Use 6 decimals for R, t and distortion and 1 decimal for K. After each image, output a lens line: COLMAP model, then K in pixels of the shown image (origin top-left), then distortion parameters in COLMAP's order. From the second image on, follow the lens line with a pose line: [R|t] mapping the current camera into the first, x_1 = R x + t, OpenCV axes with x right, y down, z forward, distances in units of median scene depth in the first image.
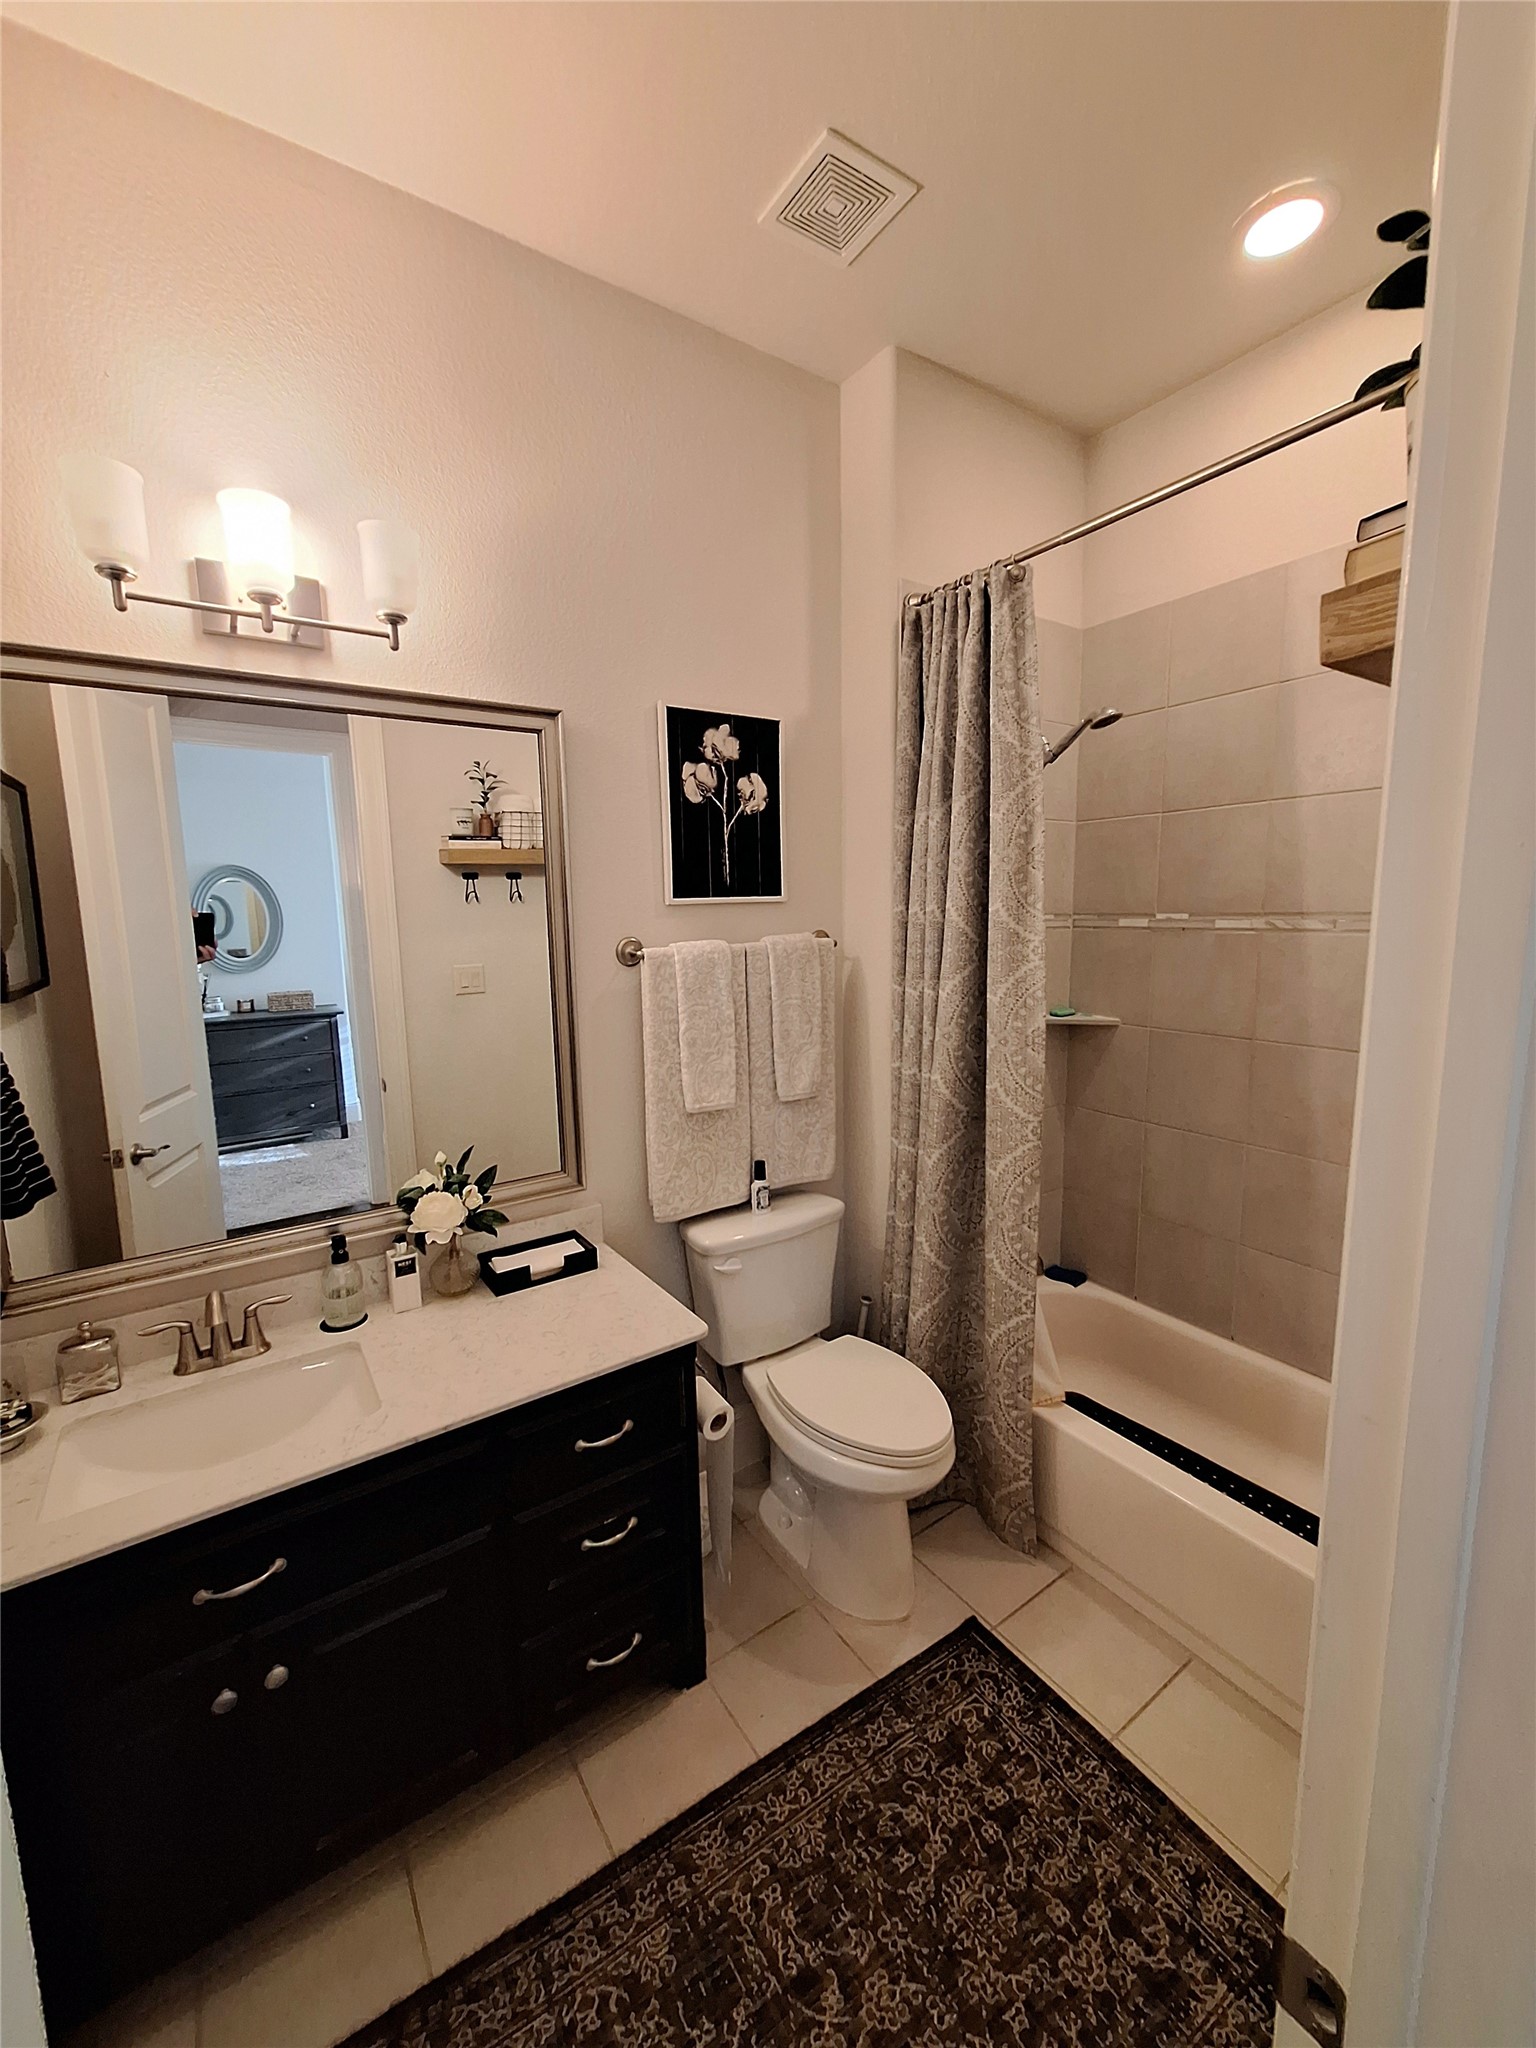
lens RADIAL K [[804.4, 0, 768.0], [0, 804.4, 1024.0], [0, 0, 1]] dist [-0.001348, 0.000417]
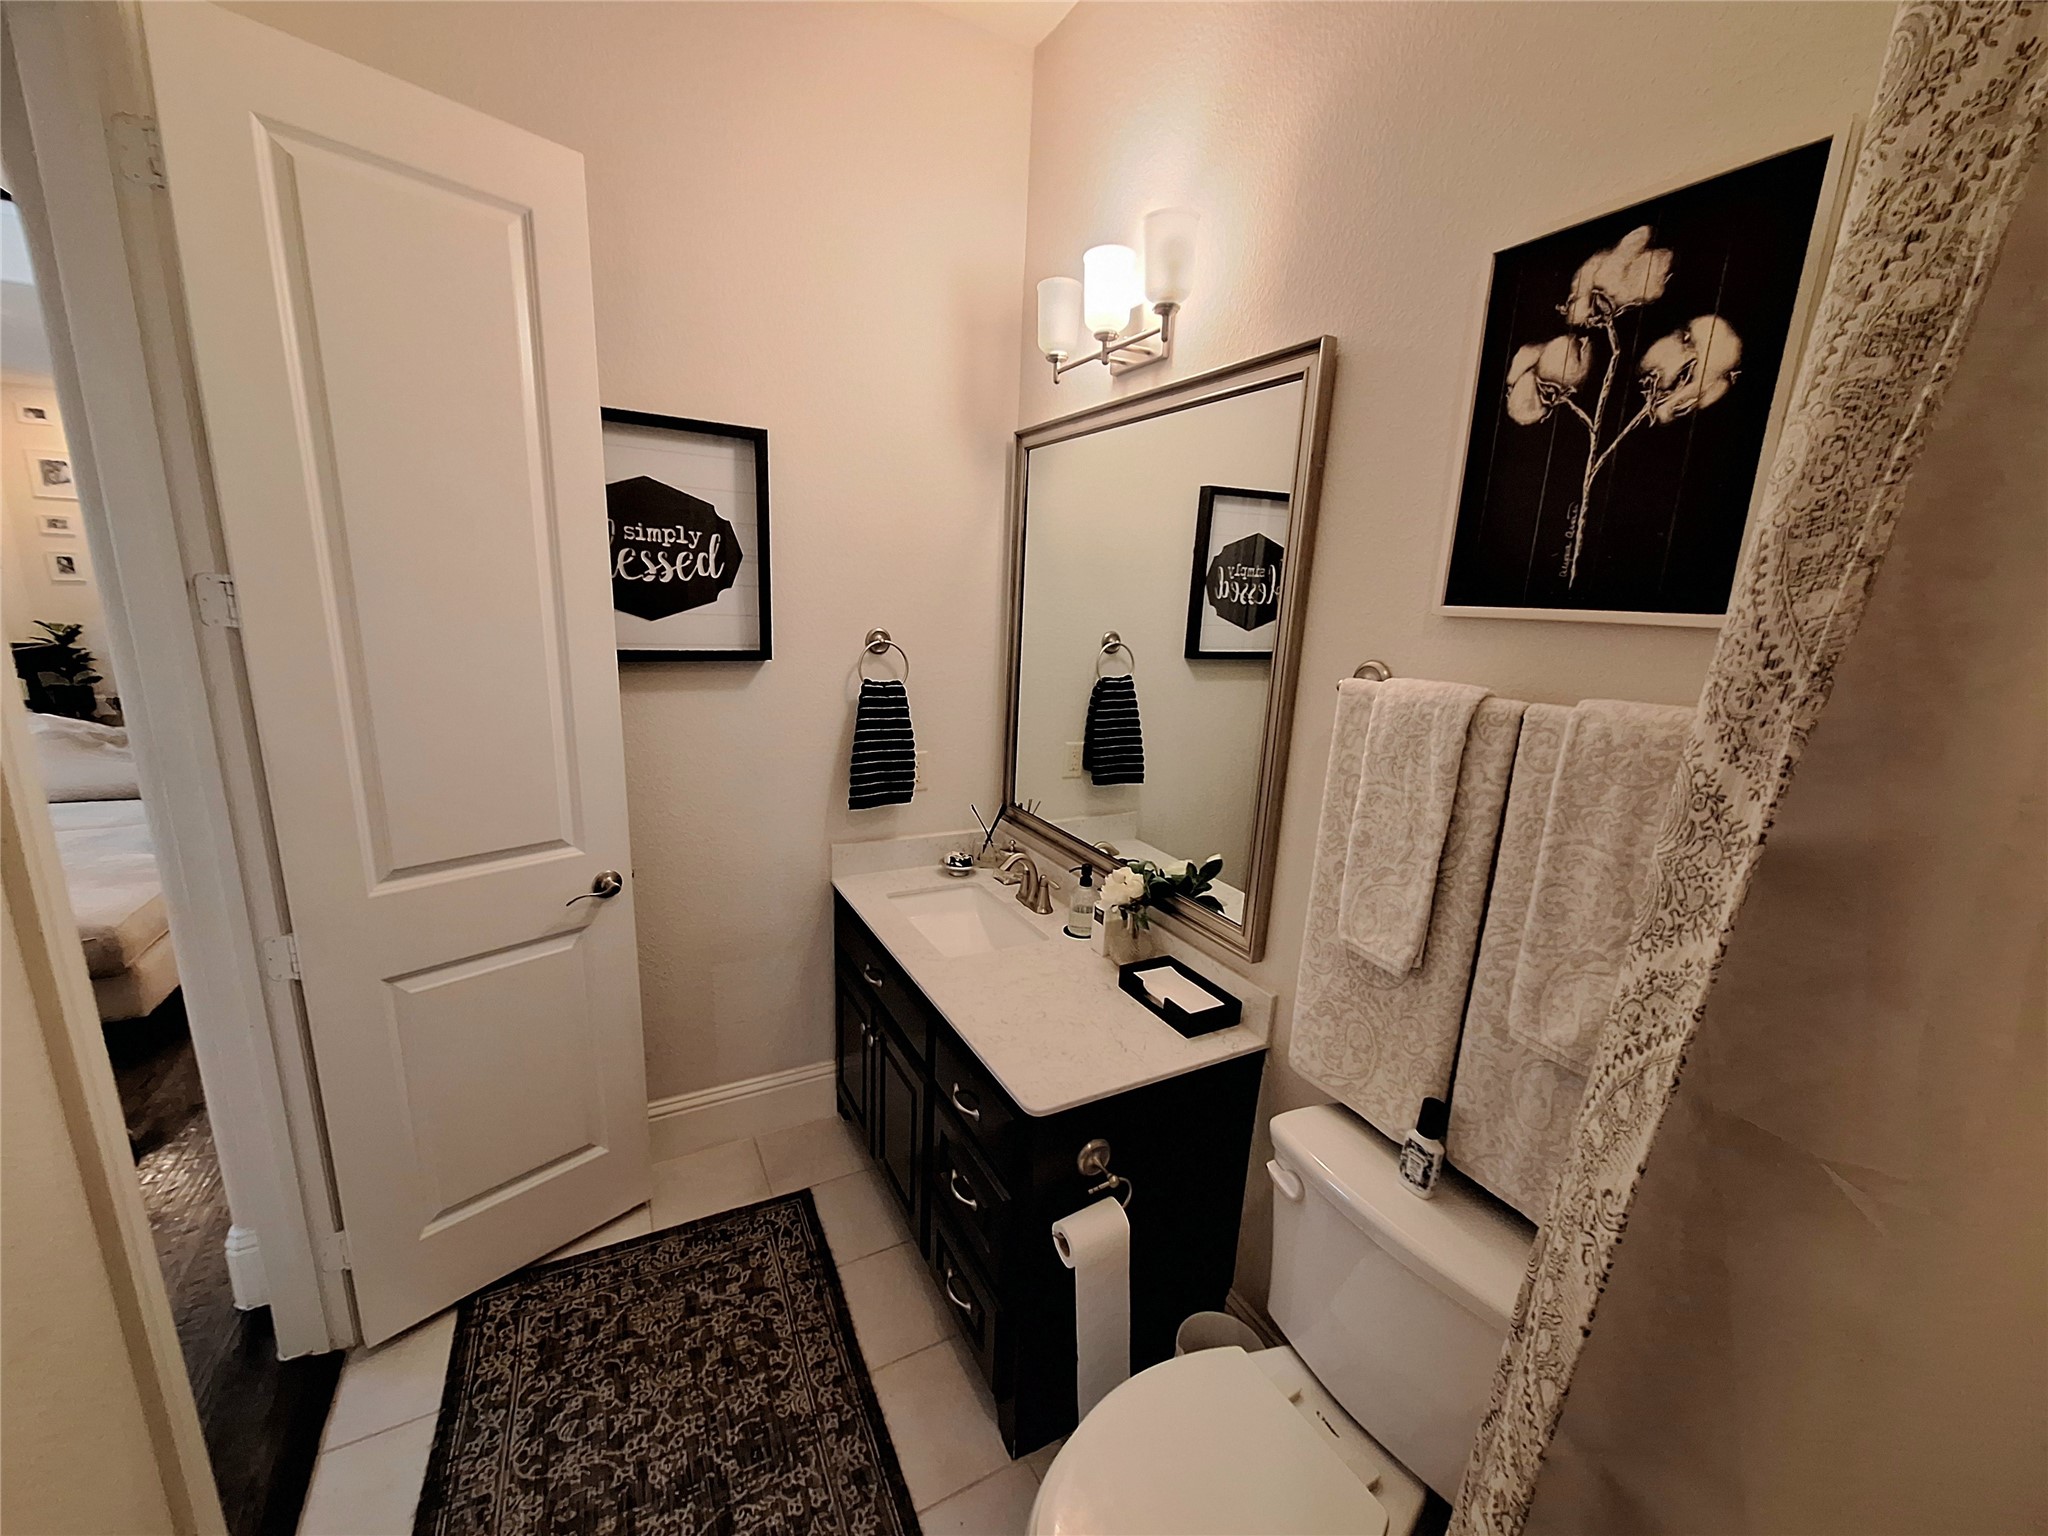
lens RADIAL K [[804.4, 0, 1007.9], [0, 804.4, 782.7], [0, 0, 1]] dist [-0.001348, 0.000417]
pose [[-0.118428, 0.247007, -0.961750, 0.519684], [-0.185855, 0.945934, 0.265831, -0.131260], [0.975414, 0.210228, -0.066117, 0.761779]]
